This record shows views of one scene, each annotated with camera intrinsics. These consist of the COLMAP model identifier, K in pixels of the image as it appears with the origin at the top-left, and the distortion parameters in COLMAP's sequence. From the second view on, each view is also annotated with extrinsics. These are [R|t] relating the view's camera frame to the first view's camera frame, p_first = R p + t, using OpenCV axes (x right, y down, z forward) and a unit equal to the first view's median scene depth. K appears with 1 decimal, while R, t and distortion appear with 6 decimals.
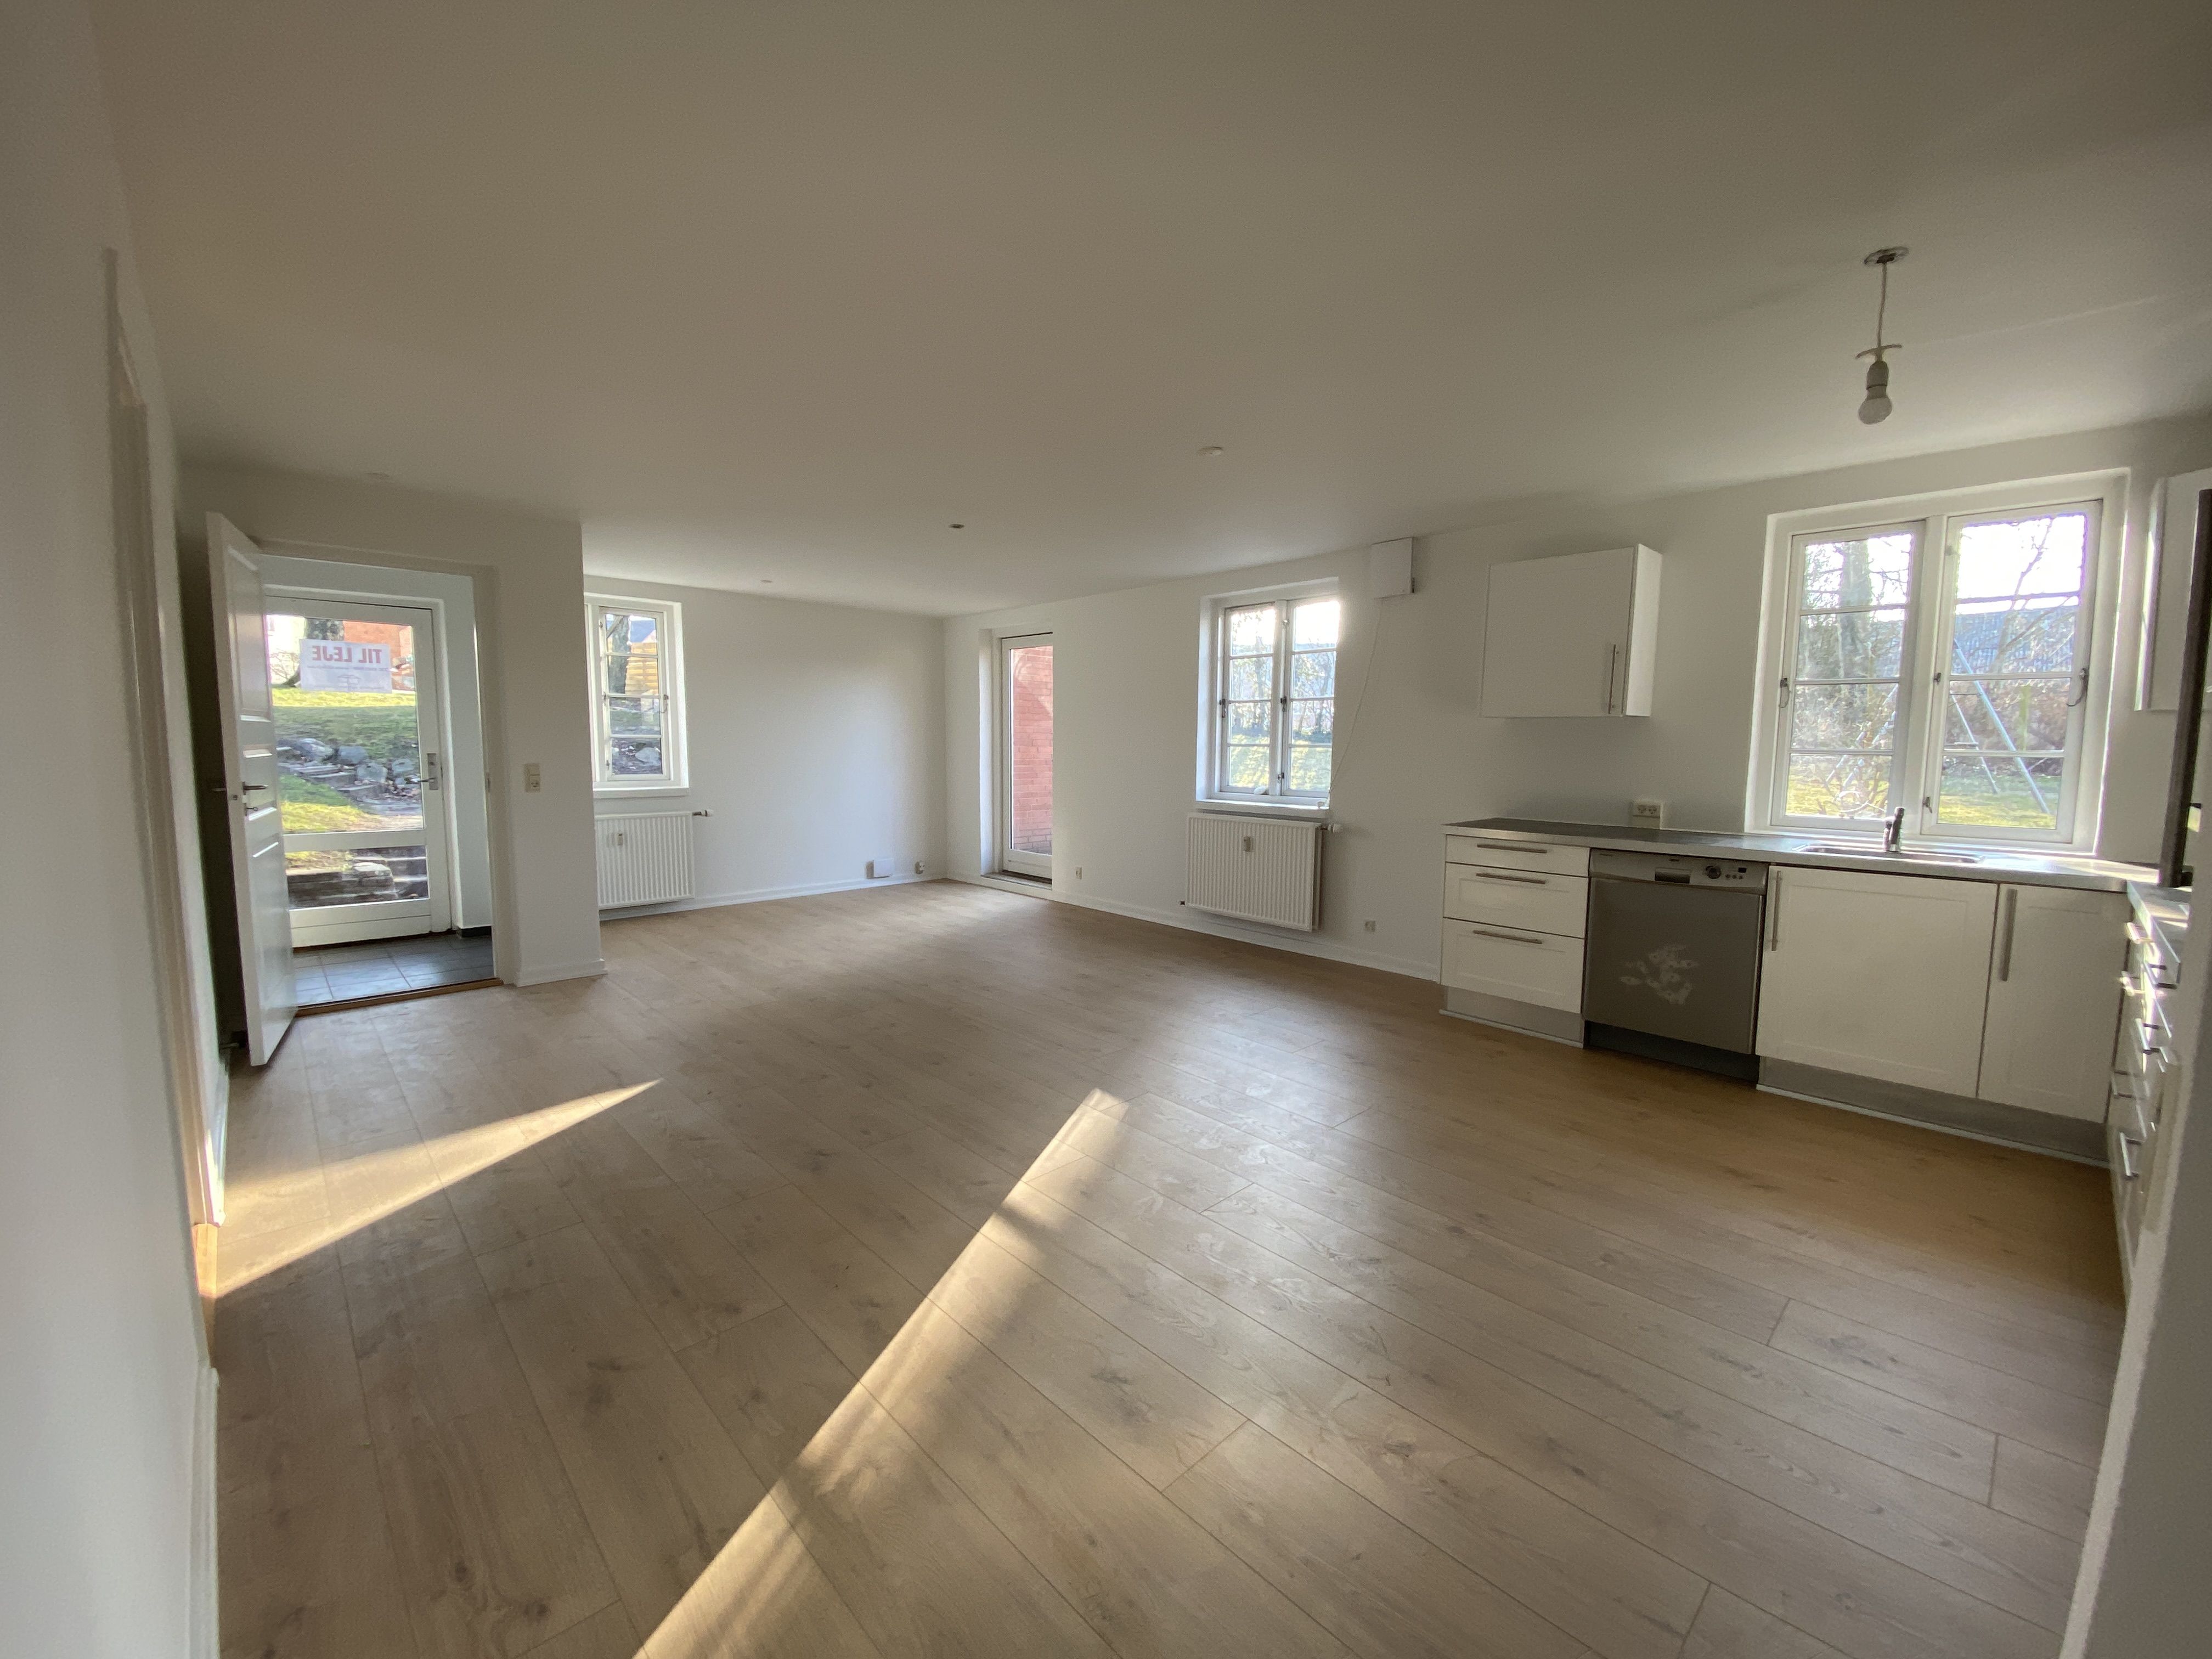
lens RADIAL K [[886.5, 0, 1080.8], [0, 886.5, 828.9], [0, 0, 1]] dist [-0.038796, 0.000089]
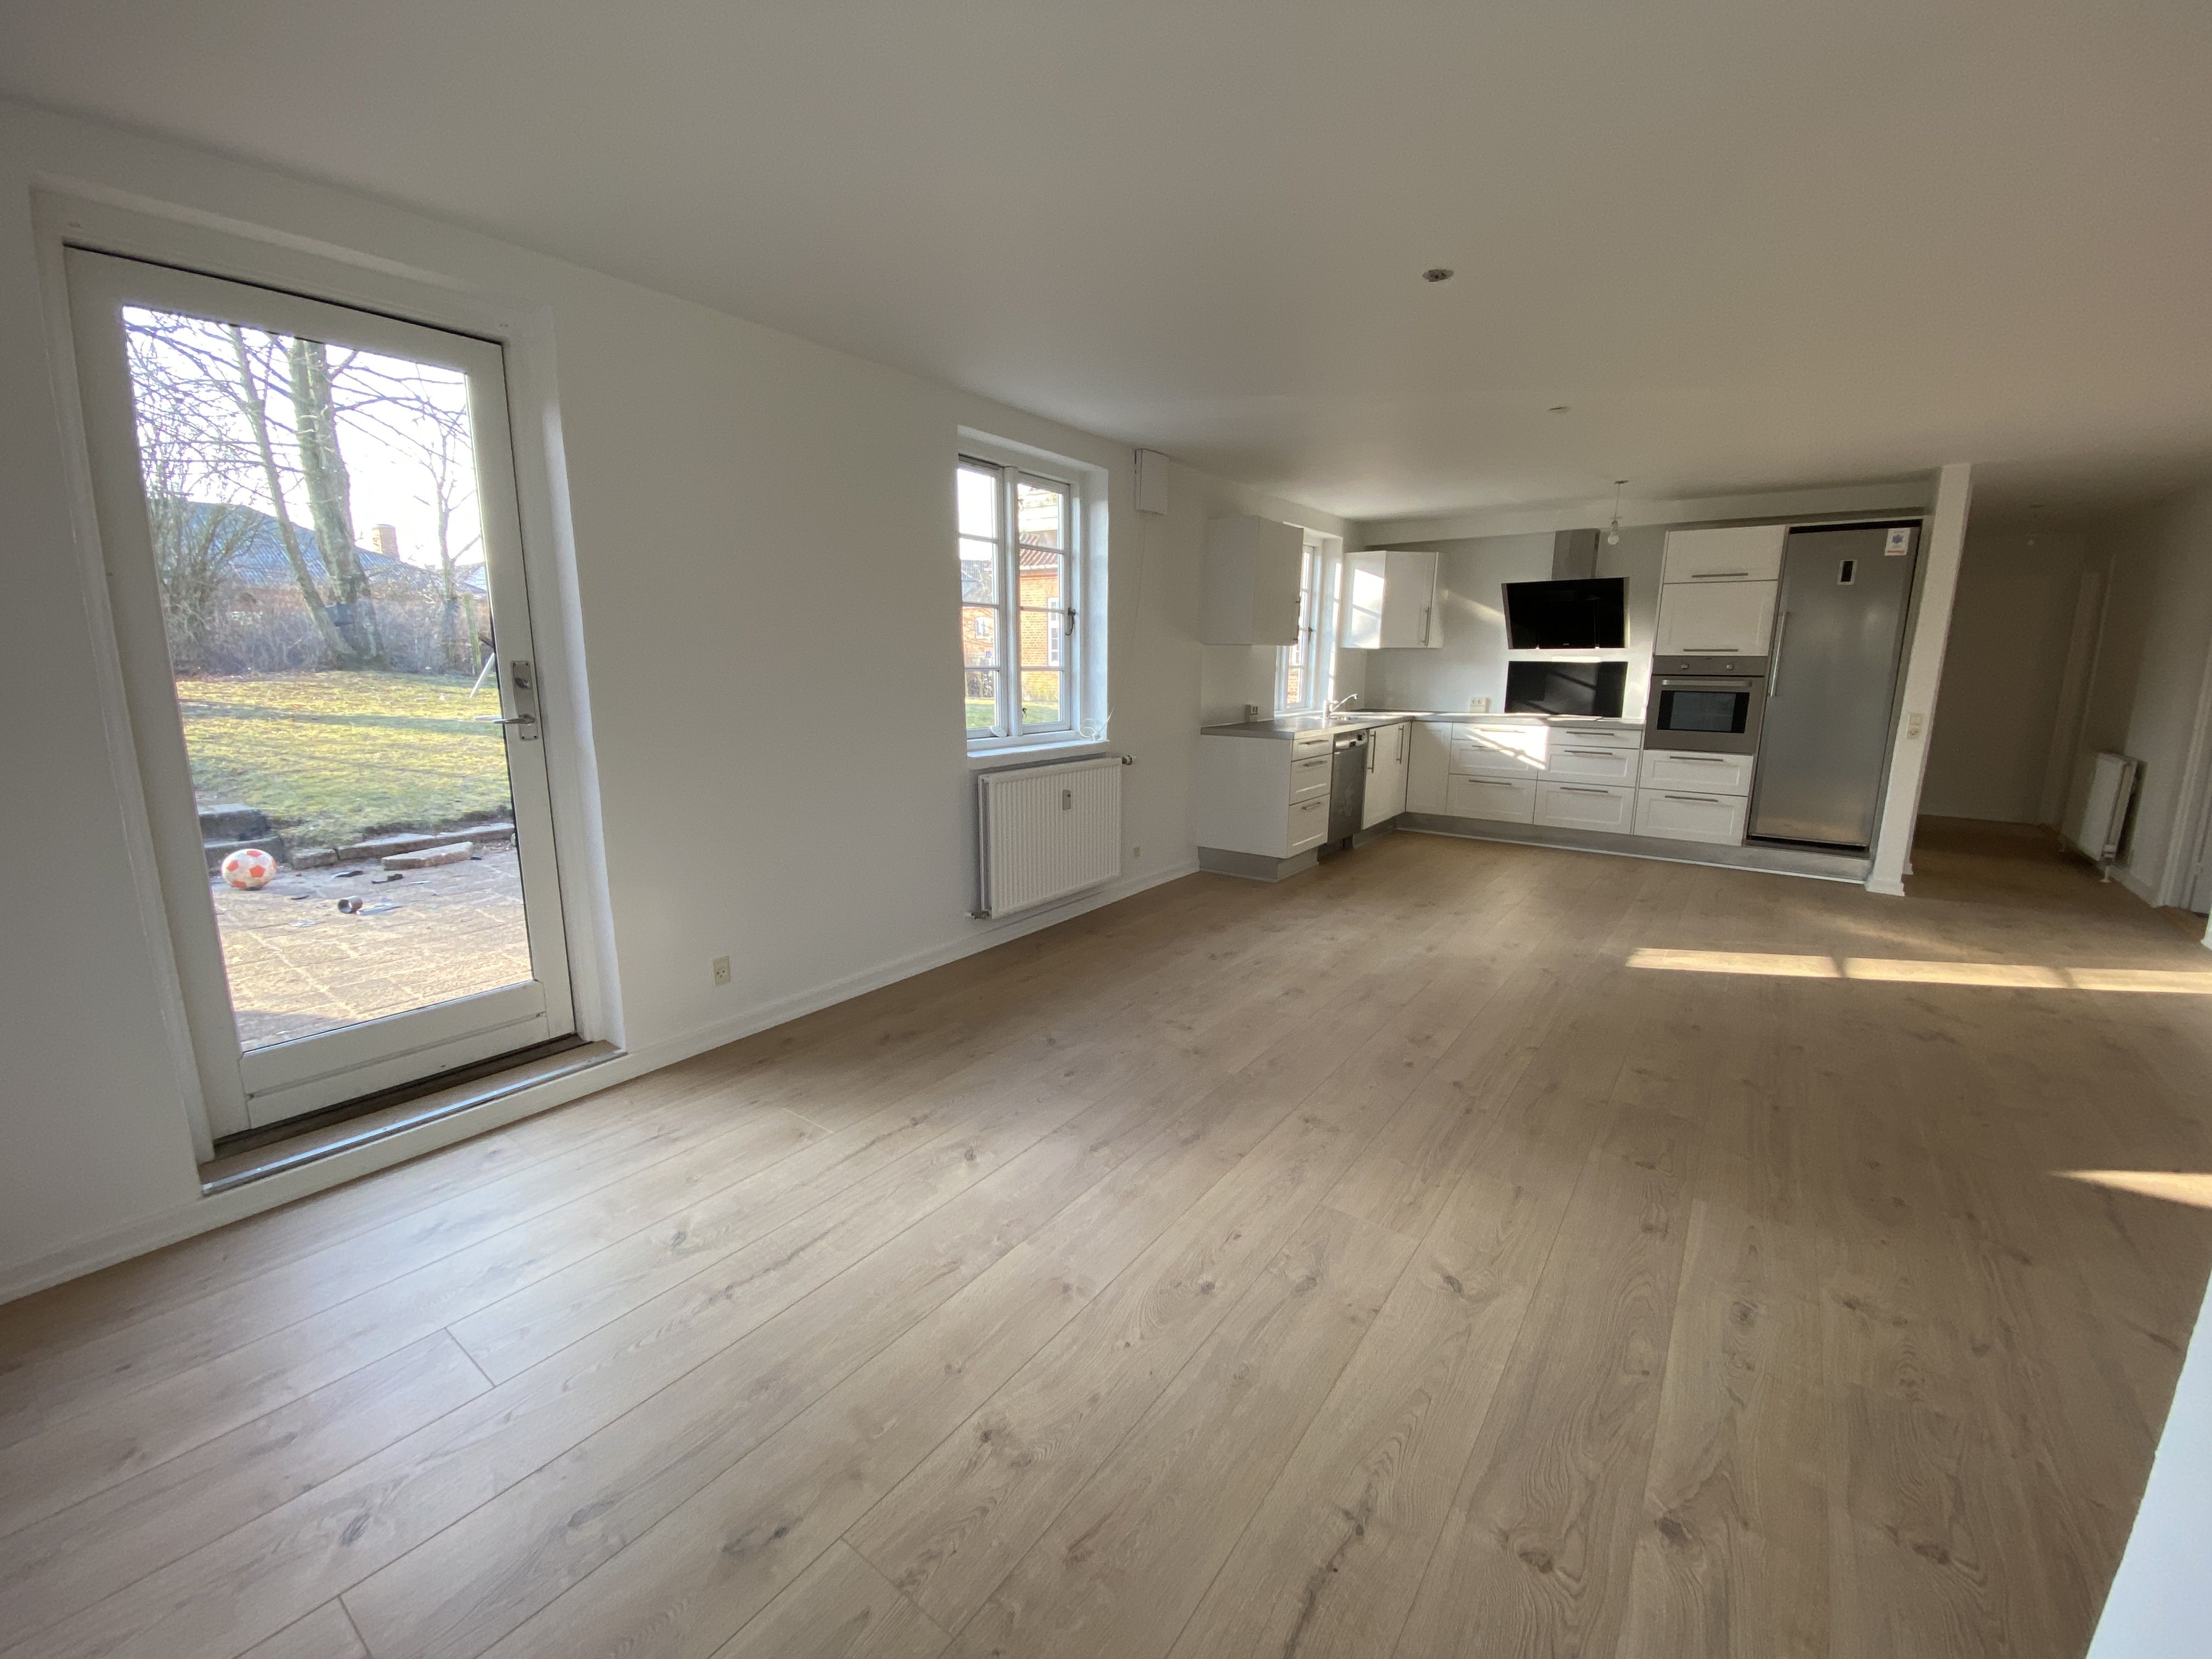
lens RADIAL K [[886.5, 0, 1080.8], [0, 886.5, 828.9], [0, 0, 1]] dist [-0.038796, 0.000089]
pose [[-0.171645, -0.192256, 0.966217, -1.121291], [0.096004, 0.972841, 0.210629, -0.236391], [-0.980470, 0.128914, -0.148526, 2.172749]]
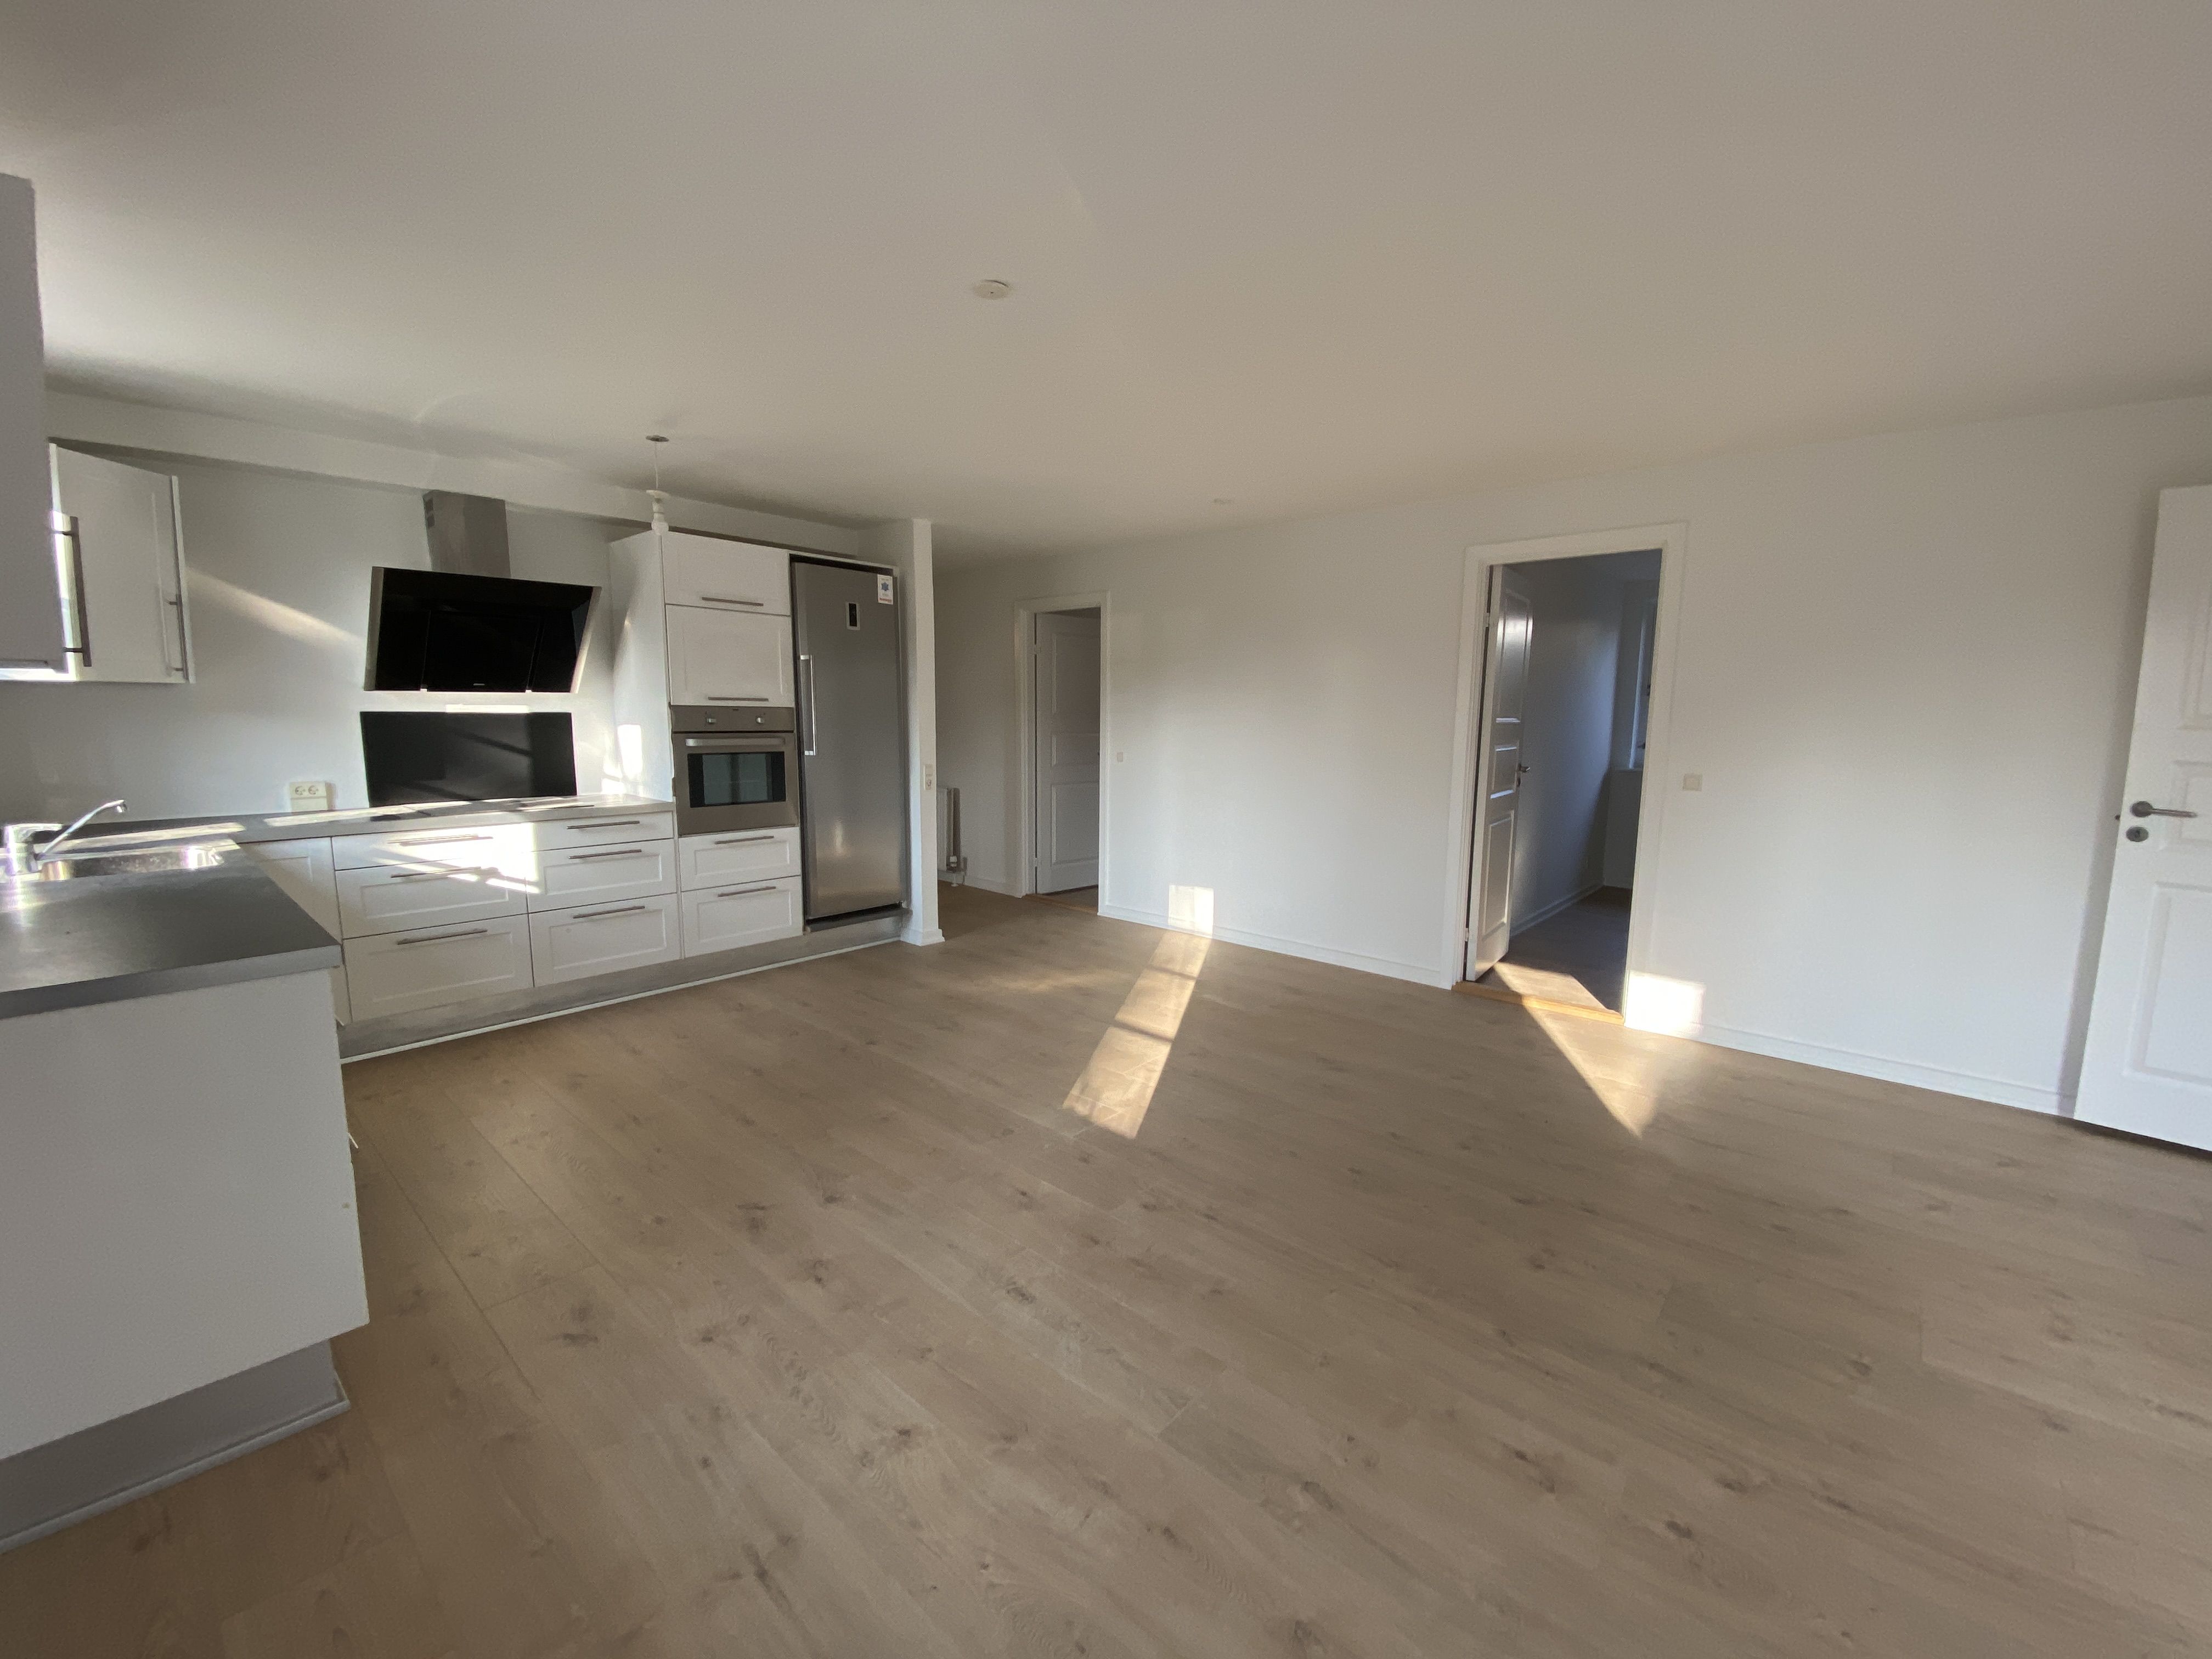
lens RADIAL K [[886.9, 0, 1108.4], [0, 886.9, 834.3], [0, 0, 1]] dist [0.009977, -0.000041]
pose [[-0.993717, -0.003105, -0.111876, 0.157813], [-0.028775, 0.973100, 0.228579, -0.223071], [0.108157, 0.230362, -0.967076, 2.050604]]
